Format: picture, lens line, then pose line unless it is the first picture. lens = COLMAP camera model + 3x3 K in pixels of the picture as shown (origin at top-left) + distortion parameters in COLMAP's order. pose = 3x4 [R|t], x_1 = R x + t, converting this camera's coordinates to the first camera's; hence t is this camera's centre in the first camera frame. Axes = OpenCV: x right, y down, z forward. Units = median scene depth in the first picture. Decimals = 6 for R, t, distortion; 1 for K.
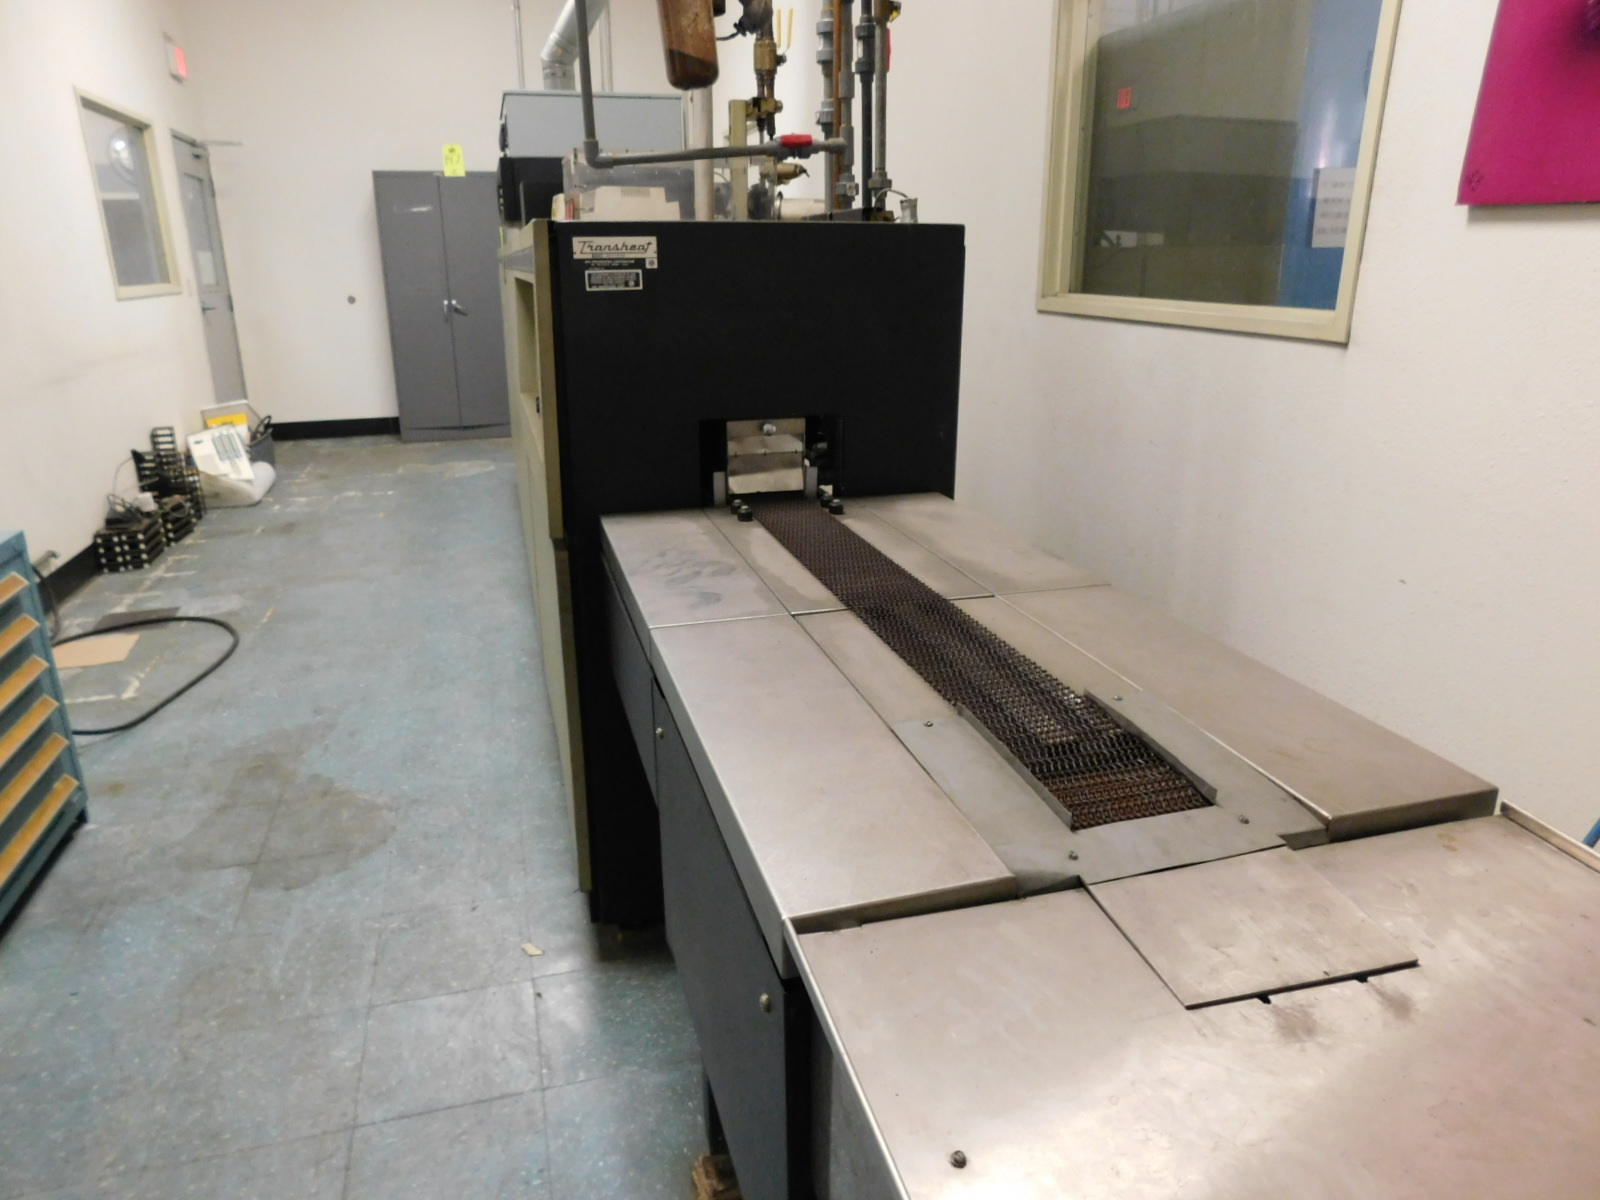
lens RADIAL K [[1070.4, 0, 794.6], [0, 1070.4, 602.3], [0, 0, 1]] dist [-0.054682, -0.001666]
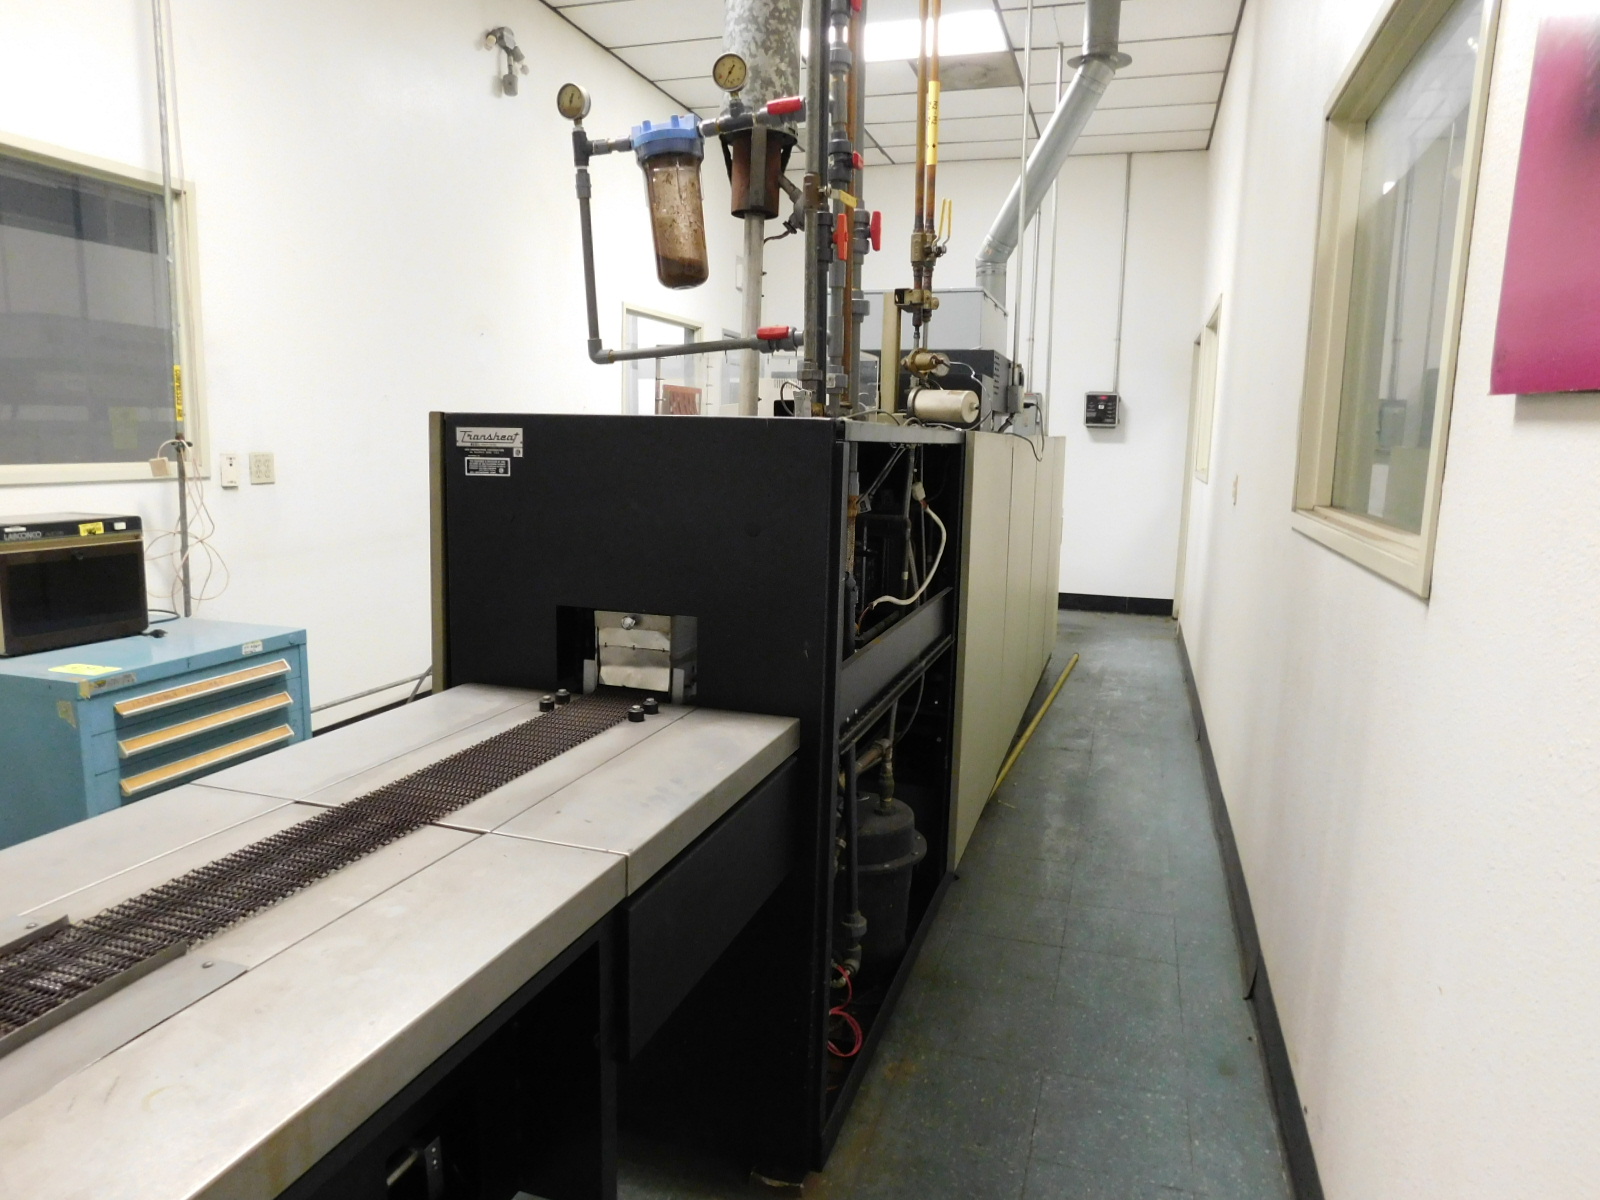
lens RADIAL K [[1070.4, 0, 797.0], [0, 1070.4, 596.4], [0, 0, 1]] dist [-0.054682, -0.001666]
pose [[0.836931, 0.103947, -0.537346, 0.672620], [-0.193520, 0.974580, -0.112885, -0.115360], [0.511953, 0.198464, 0.835773, 0.291587]]
